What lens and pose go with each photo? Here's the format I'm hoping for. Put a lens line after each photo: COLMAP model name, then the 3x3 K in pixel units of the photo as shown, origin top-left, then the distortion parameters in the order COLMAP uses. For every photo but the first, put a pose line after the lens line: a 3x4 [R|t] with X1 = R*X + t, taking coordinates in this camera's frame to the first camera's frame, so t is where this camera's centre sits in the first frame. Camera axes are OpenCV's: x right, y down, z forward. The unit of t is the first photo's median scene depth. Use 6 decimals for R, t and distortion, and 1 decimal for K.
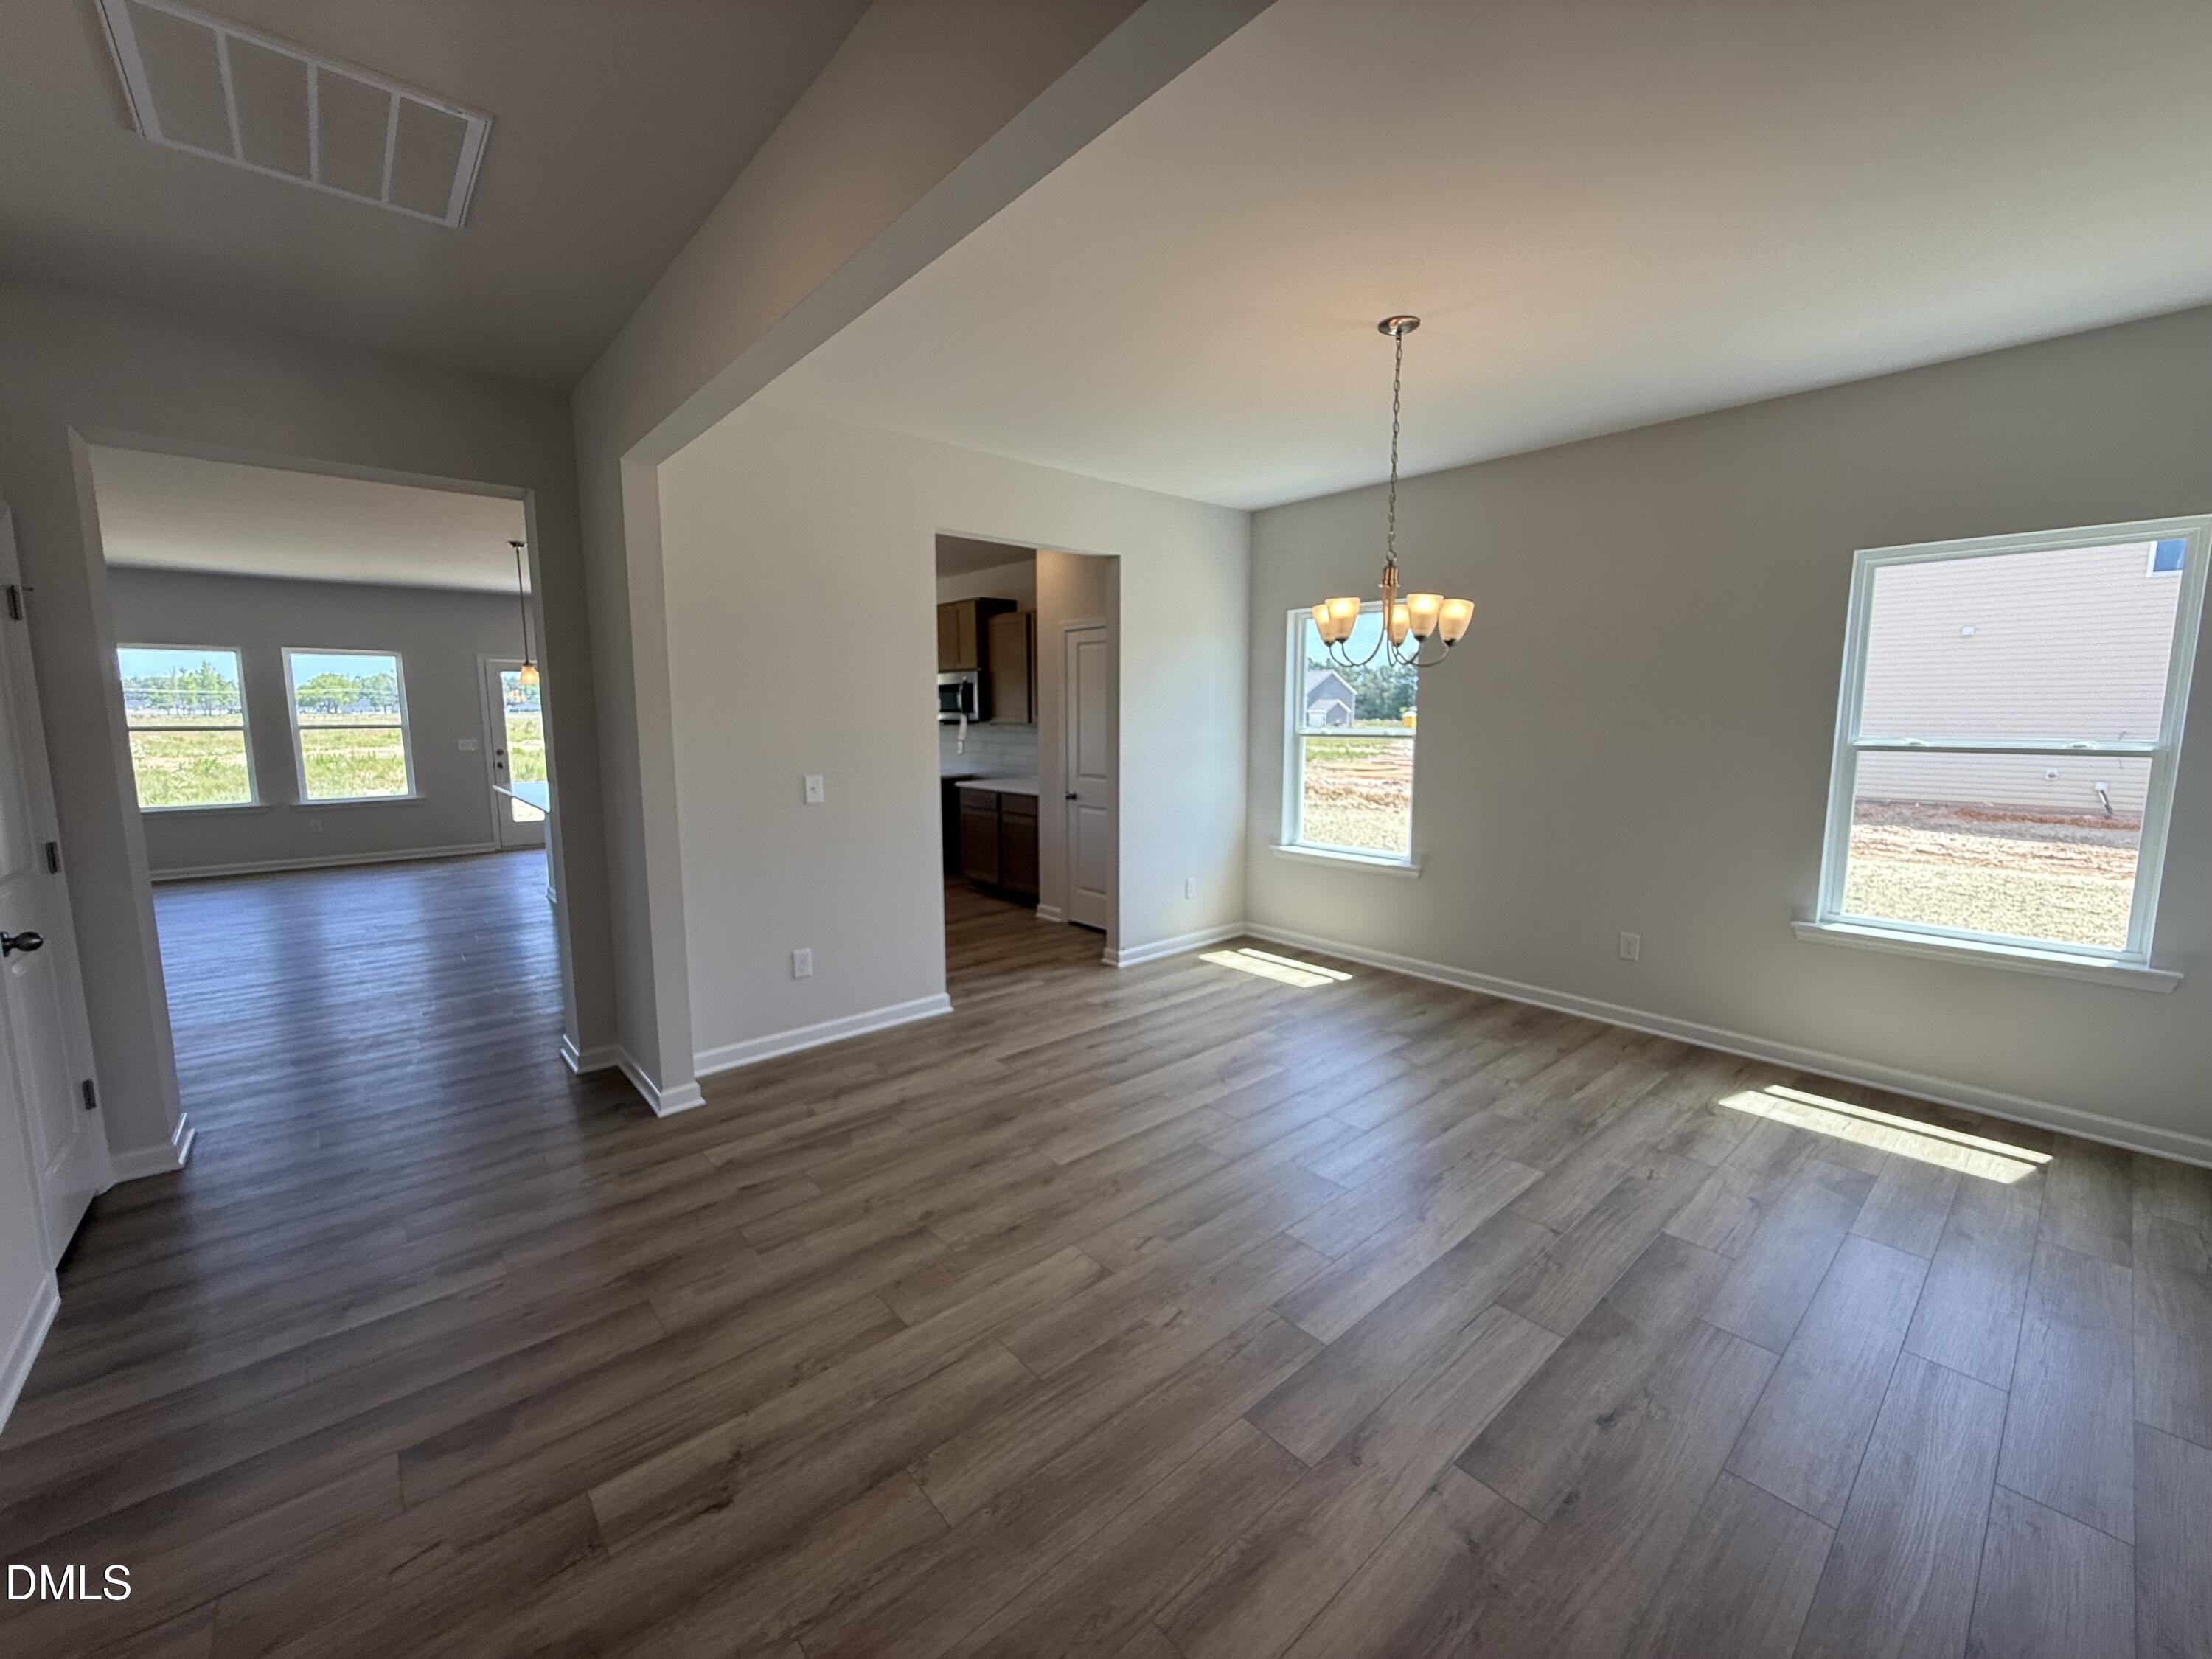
lens RADIAL K [[886.2, 0, 1111.8], [0, 886.2, 830.1], [0, 0, 1]] dist [0.001121, 0.000504]
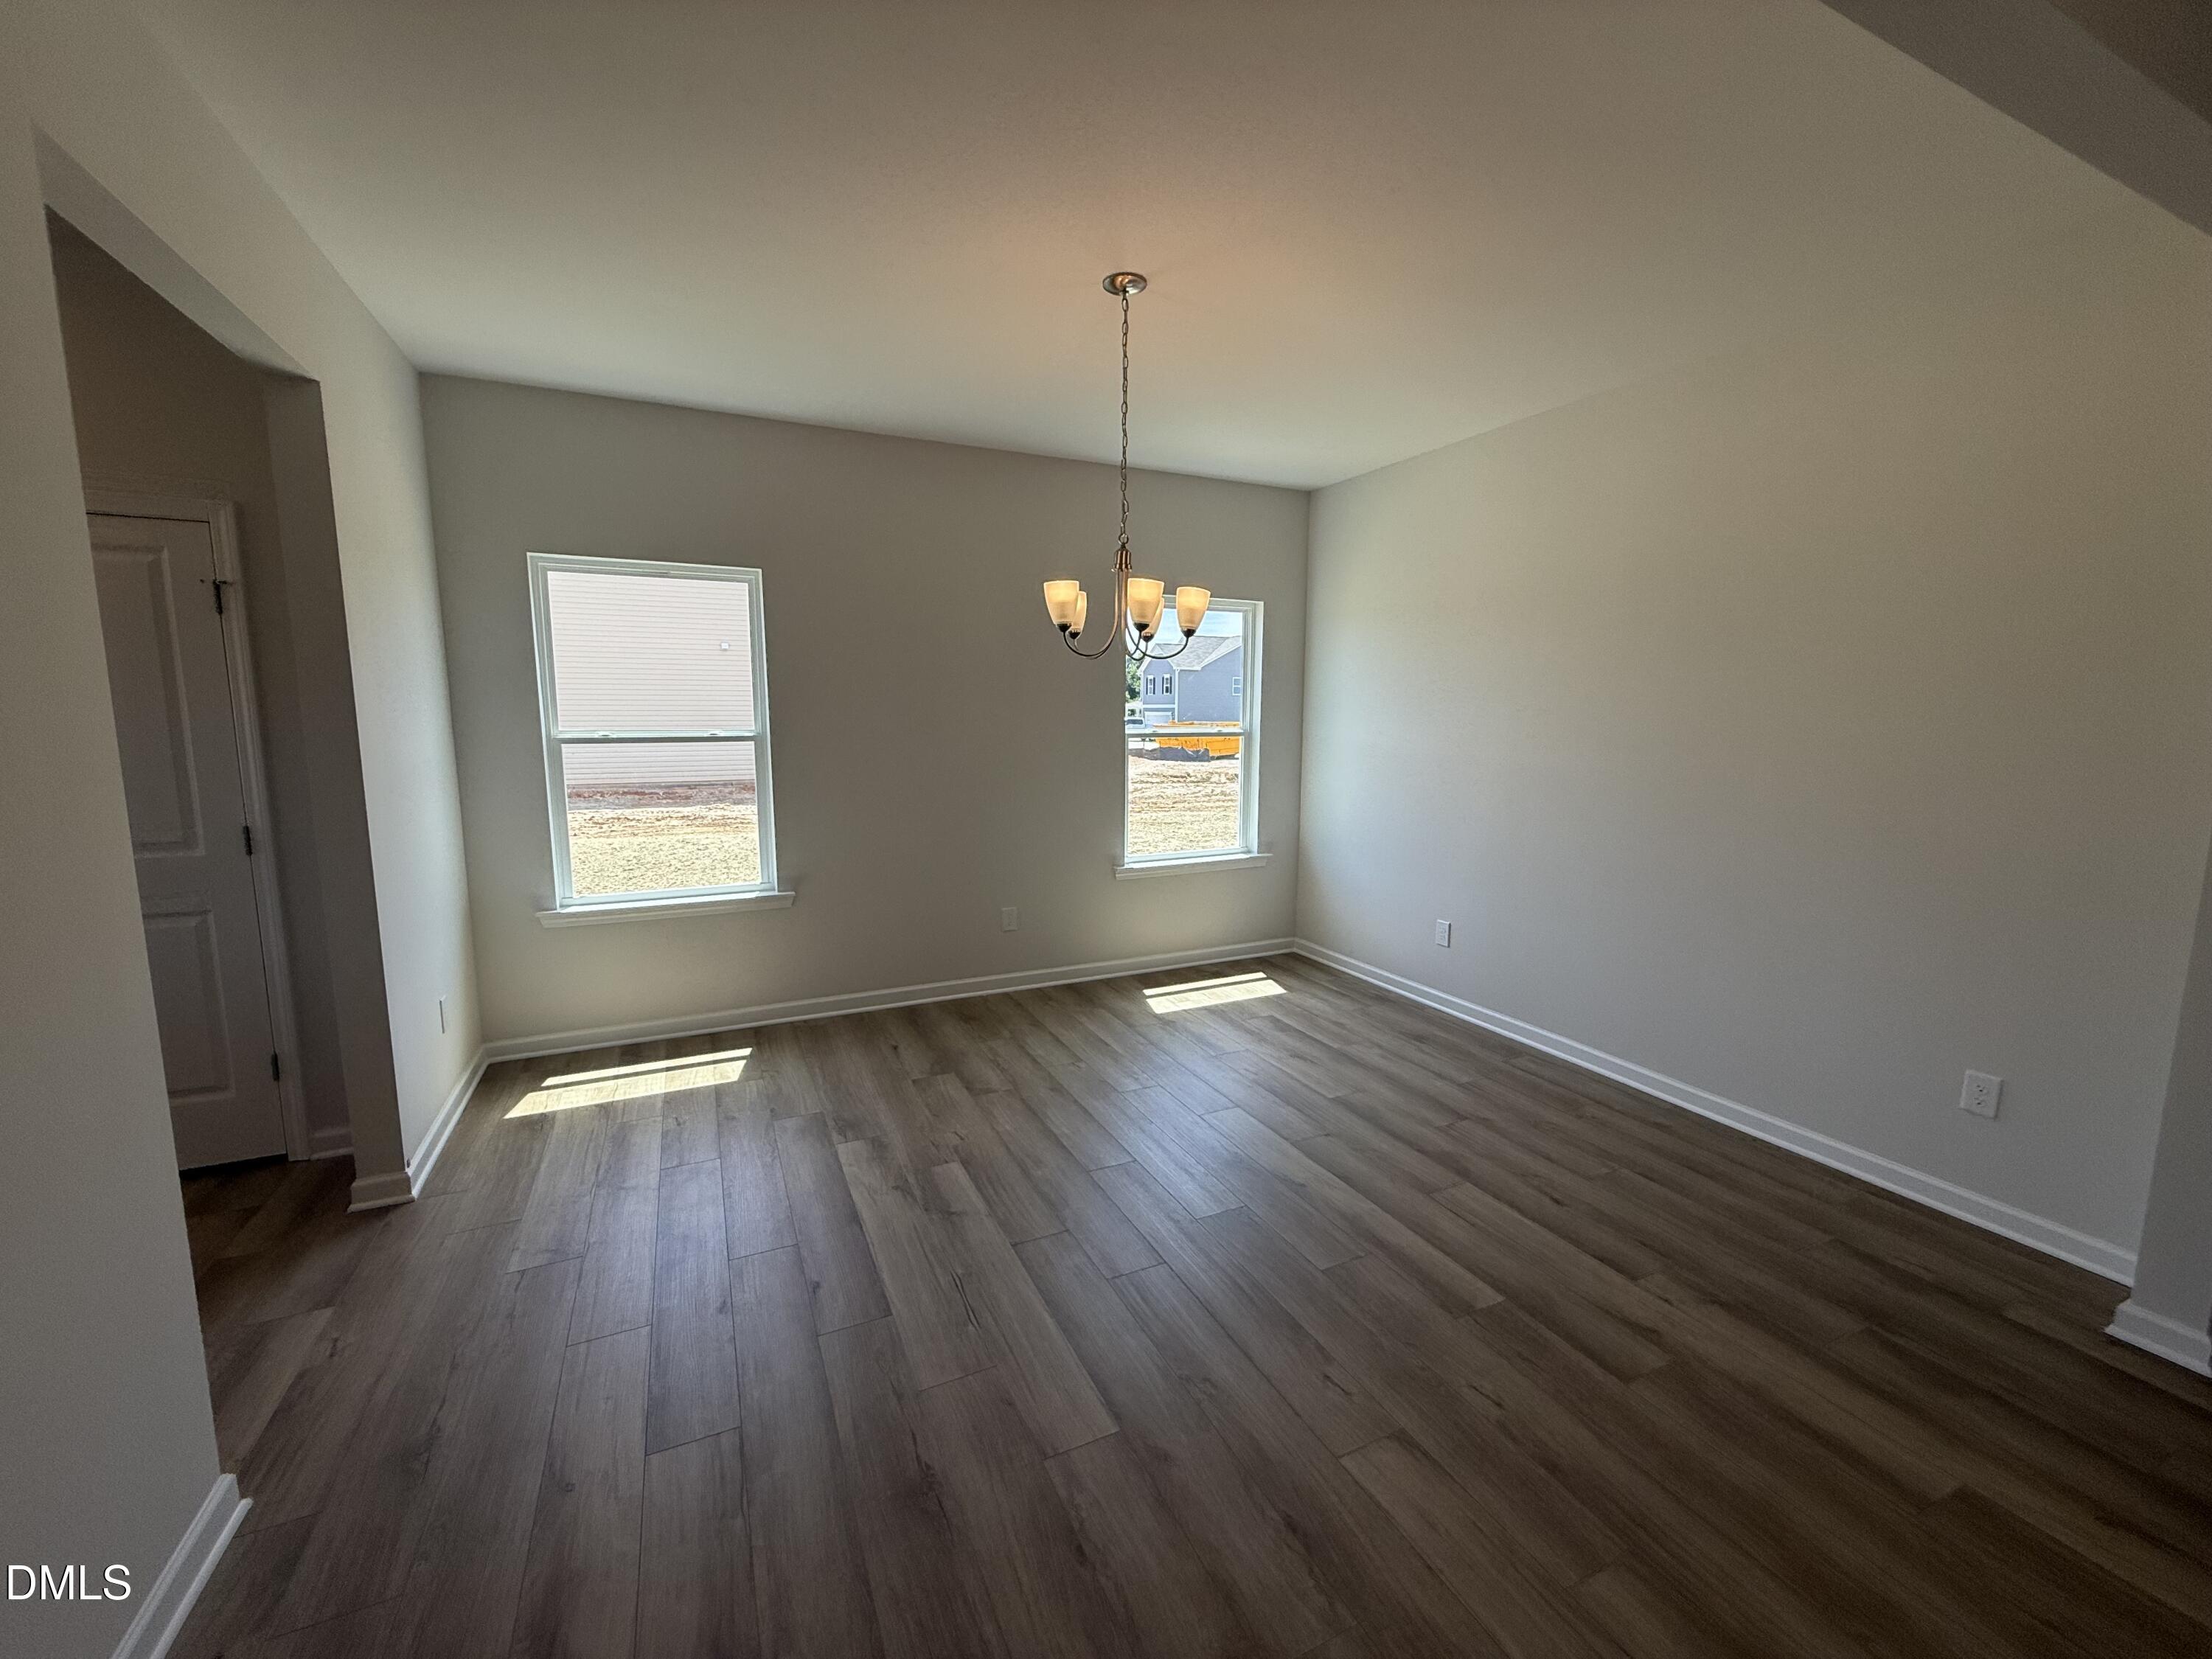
lens RADIAL K [[923.2, 0, 1122.3], [0, 923.2, 829.0], [0, 0, 1]] dist [-0.001254, -0.000580]
pose [[0.270182, -0.125141, 0.954642, -0.371001], [0.128088, 0.987376, 0.093181, -0.049131], [-0.954251, 0.097102, 0.282800, 0.483415]]
